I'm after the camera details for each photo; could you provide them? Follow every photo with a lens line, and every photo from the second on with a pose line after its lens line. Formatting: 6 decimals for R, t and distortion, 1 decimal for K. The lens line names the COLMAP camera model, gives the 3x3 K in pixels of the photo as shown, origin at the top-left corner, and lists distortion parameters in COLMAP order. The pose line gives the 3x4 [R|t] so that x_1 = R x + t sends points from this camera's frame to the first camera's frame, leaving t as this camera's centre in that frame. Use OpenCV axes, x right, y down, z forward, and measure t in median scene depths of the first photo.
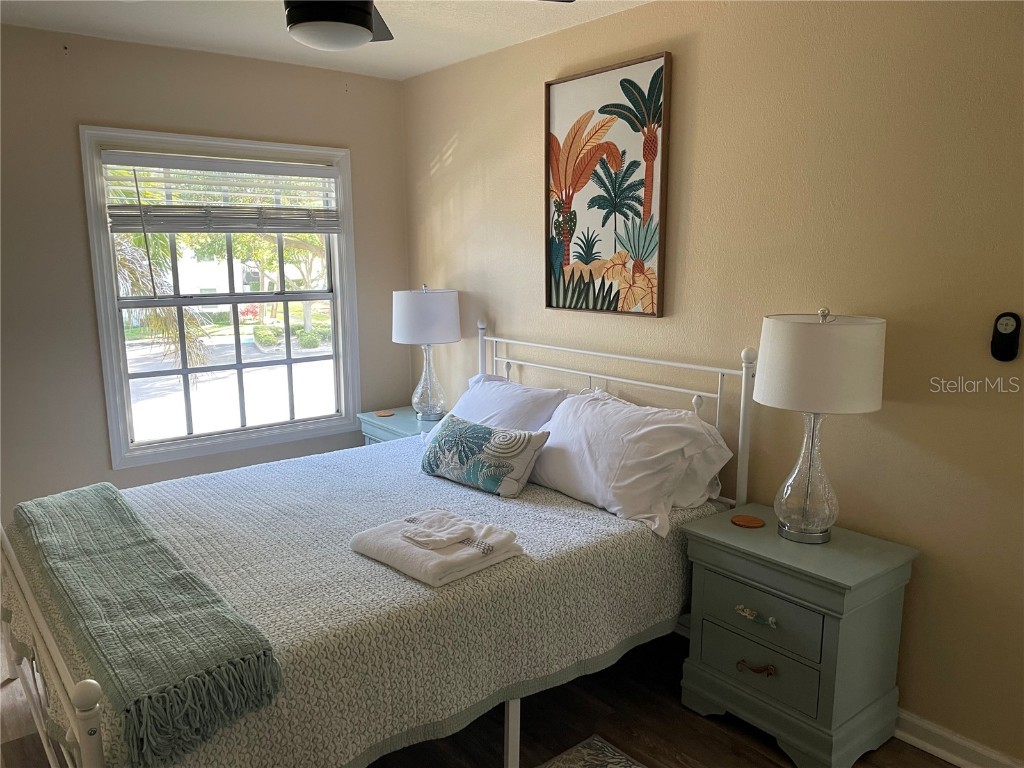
lens RADIAL K [[770.7, 0, 511.3], [0, 770.7, 380.0], [0, 0, 1]] dist [0.083293, -0.112374]
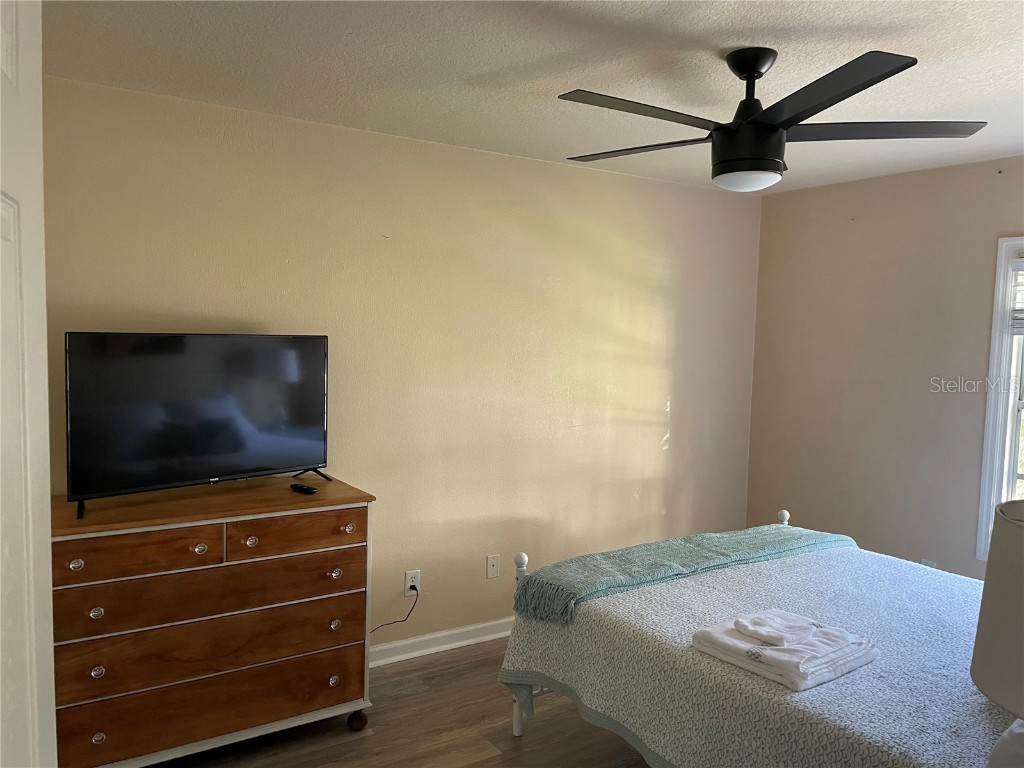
lens RADIAL K [[770.7, 0, 511.3], [0, 770.7, 380.0], [0, 0, 1]] dist [0.083293, -0.112374]
pose [[-0.106292, 0.058053, -0.992639, 0.620482], [-0.189872, 0.978740, 0.077572, -0.087498], [0.976038, 0.196719, -0.093009, 0.475707]]
